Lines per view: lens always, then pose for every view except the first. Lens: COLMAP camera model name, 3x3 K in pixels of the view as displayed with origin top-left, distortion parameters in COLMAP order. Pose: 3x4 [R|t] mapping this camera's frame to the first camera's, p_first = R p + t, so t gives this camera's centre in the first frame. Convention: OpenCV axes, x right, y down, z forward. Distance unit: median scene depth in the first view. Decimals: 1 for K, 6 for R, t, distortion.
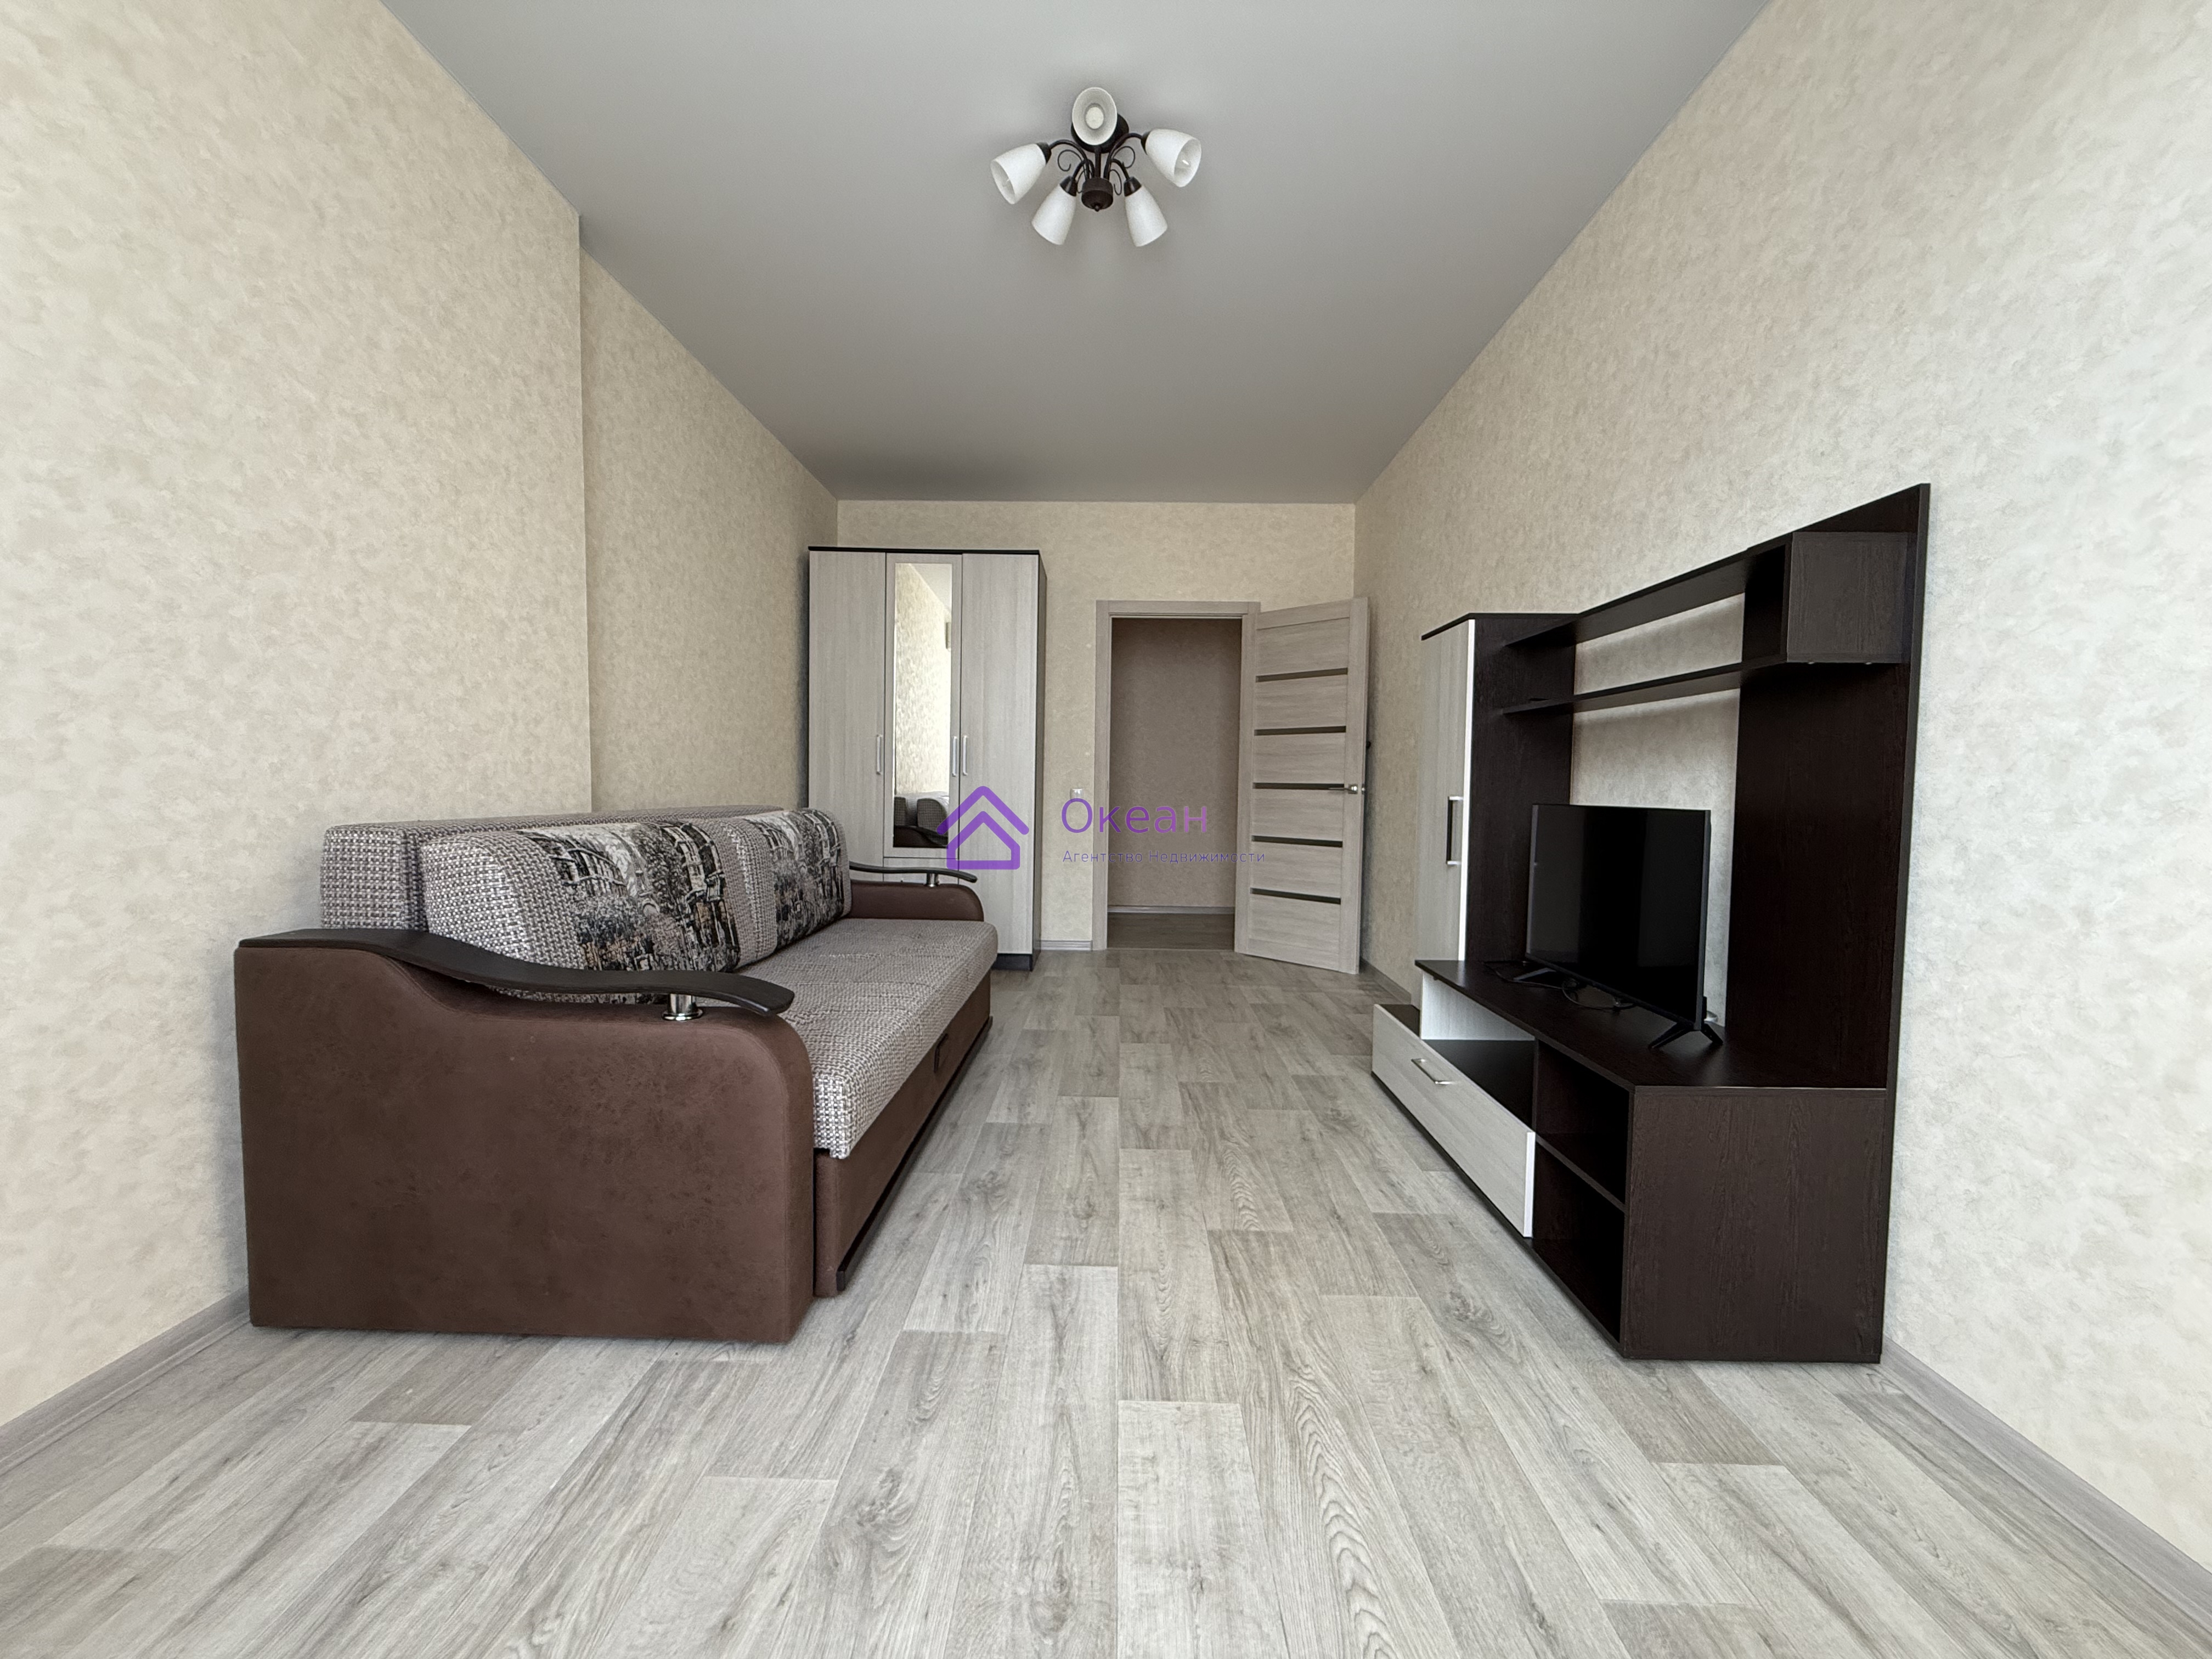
lens RADIAL K [[876.4, 0, 1103.6], [0, 876.4, 820.7], [0, 0, 1]] dist [0.001367, 0.000082]
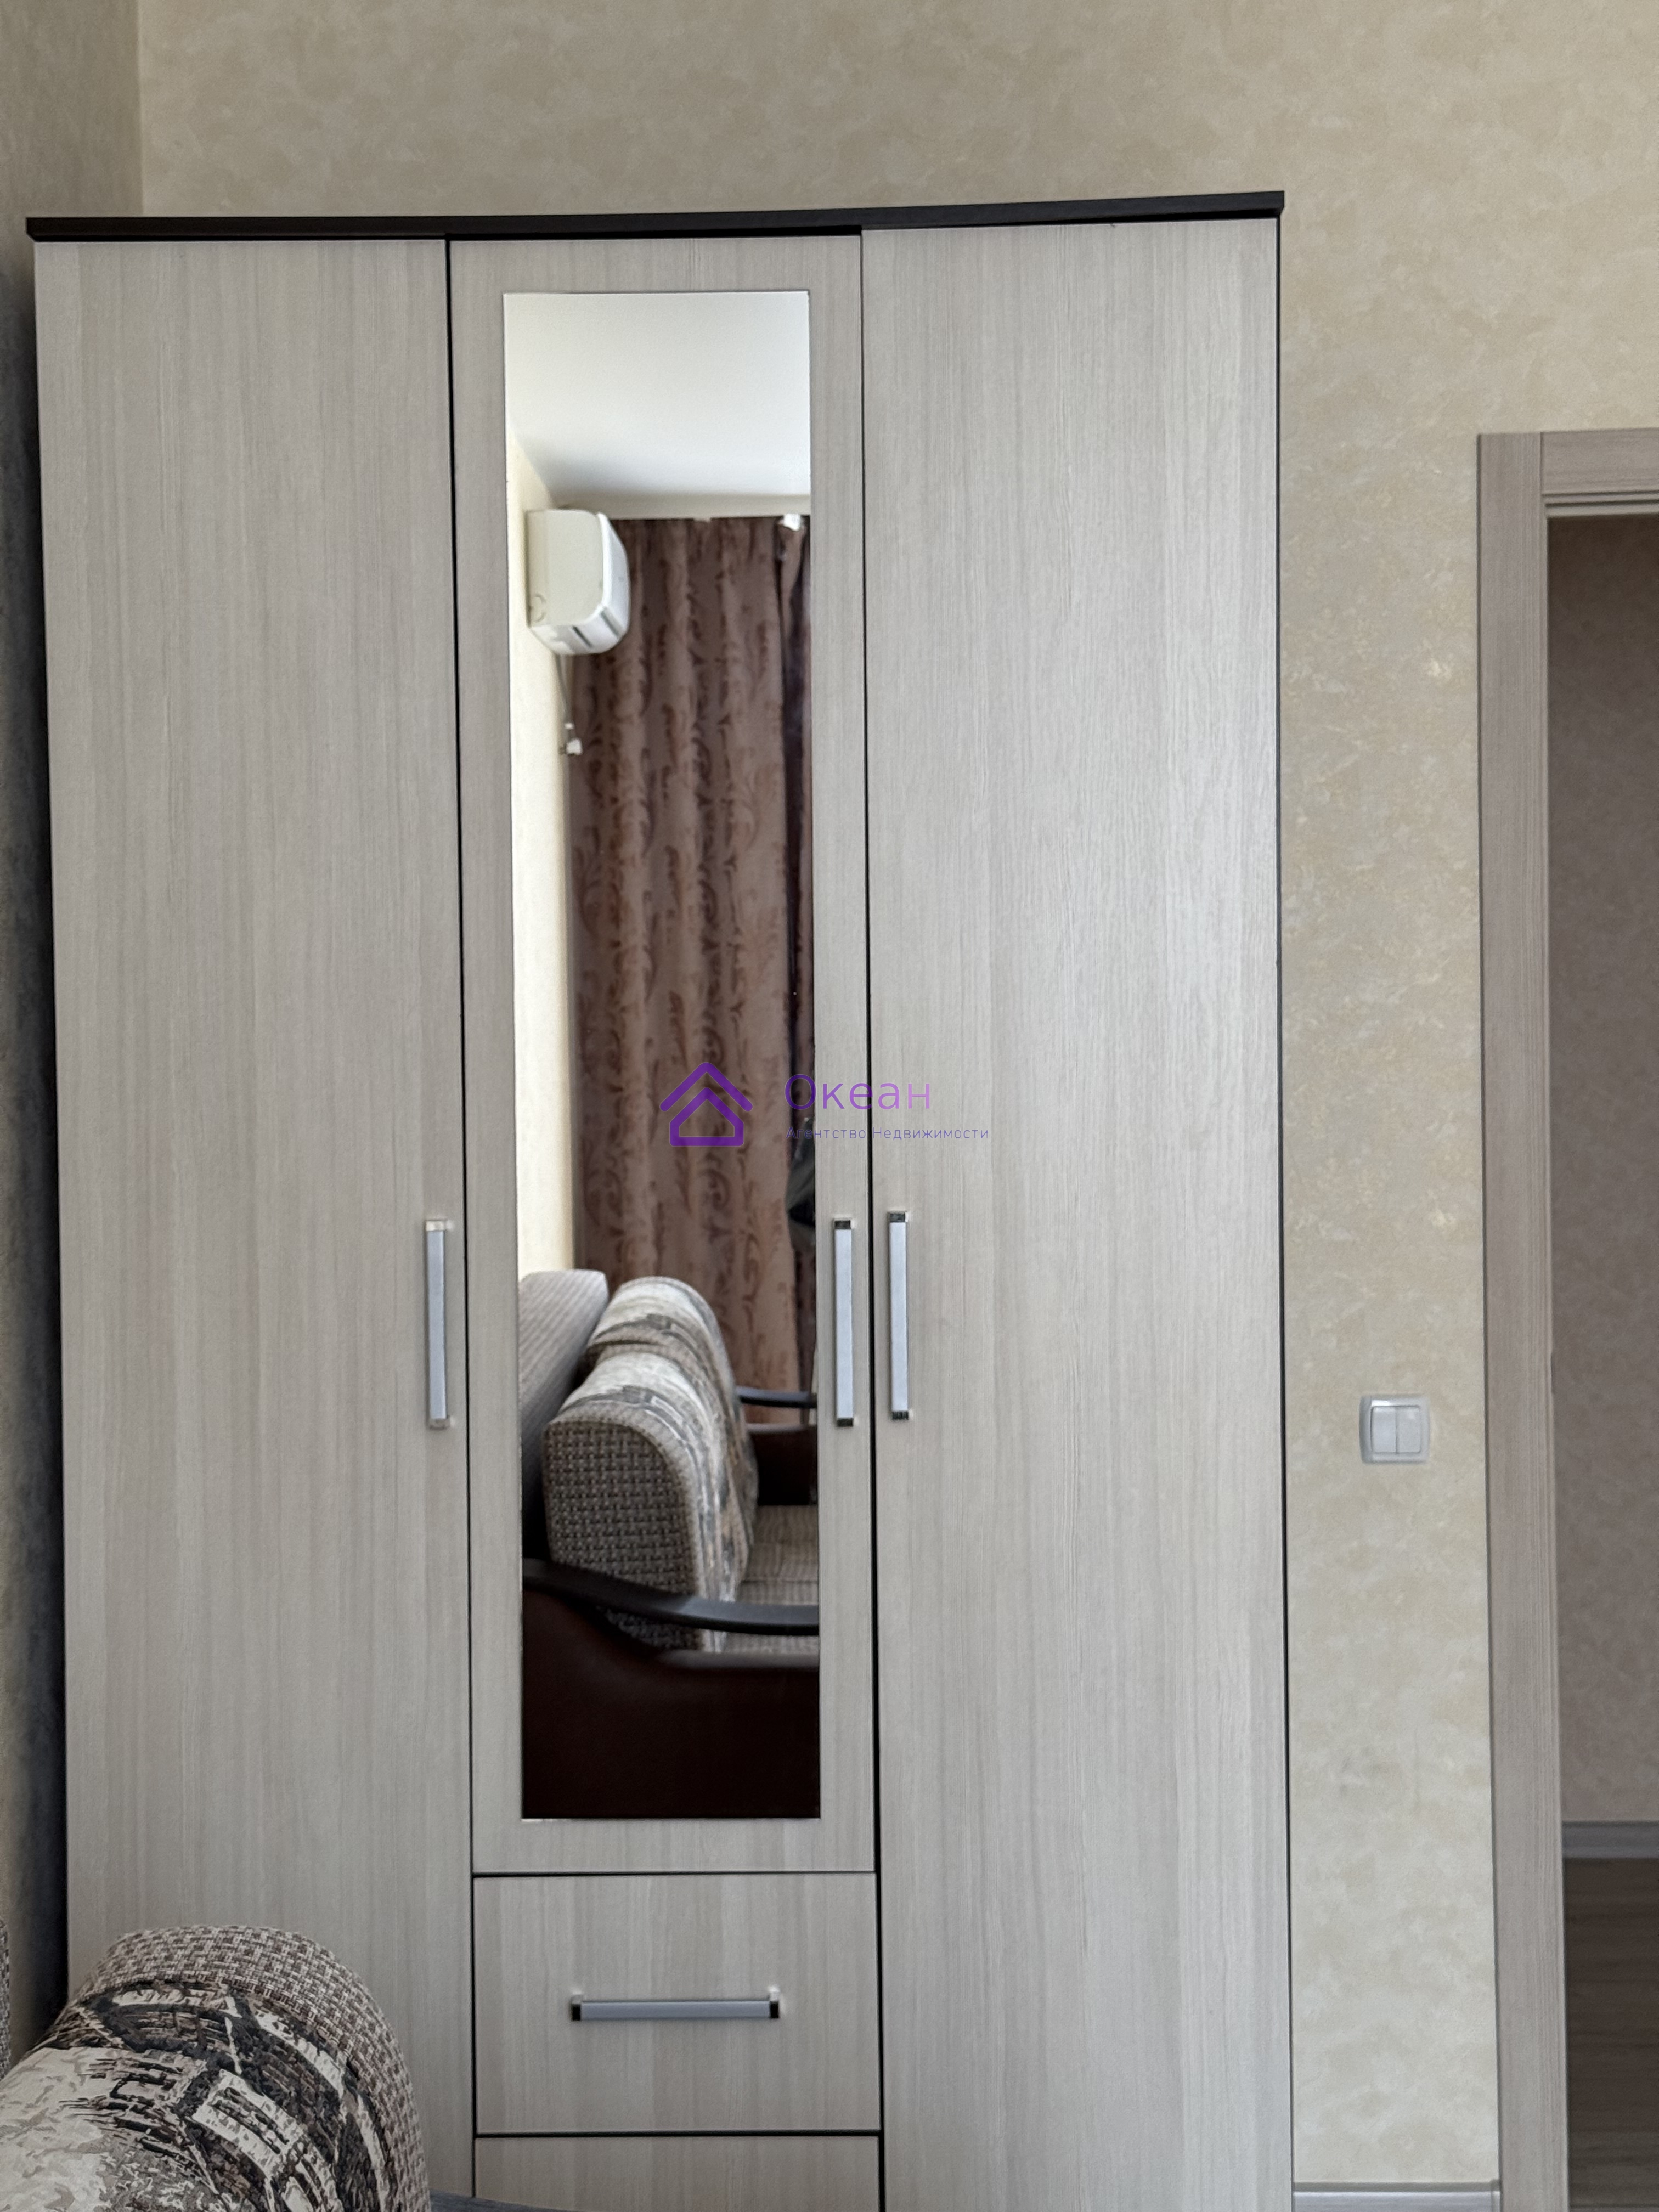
lens RADIAL K [[3084.0, 0, 800.7], [0, 3084.0, 971.0], [0, 0, 1]] dist [0.103027, 0.000000]
pose [[0.999111, -0.031818, -0.027644, -0.295178], [0.030725, 0.998763, -0.039095, -0.226652], [0.028854, 0.038211, 0.998853, 0.642251]]
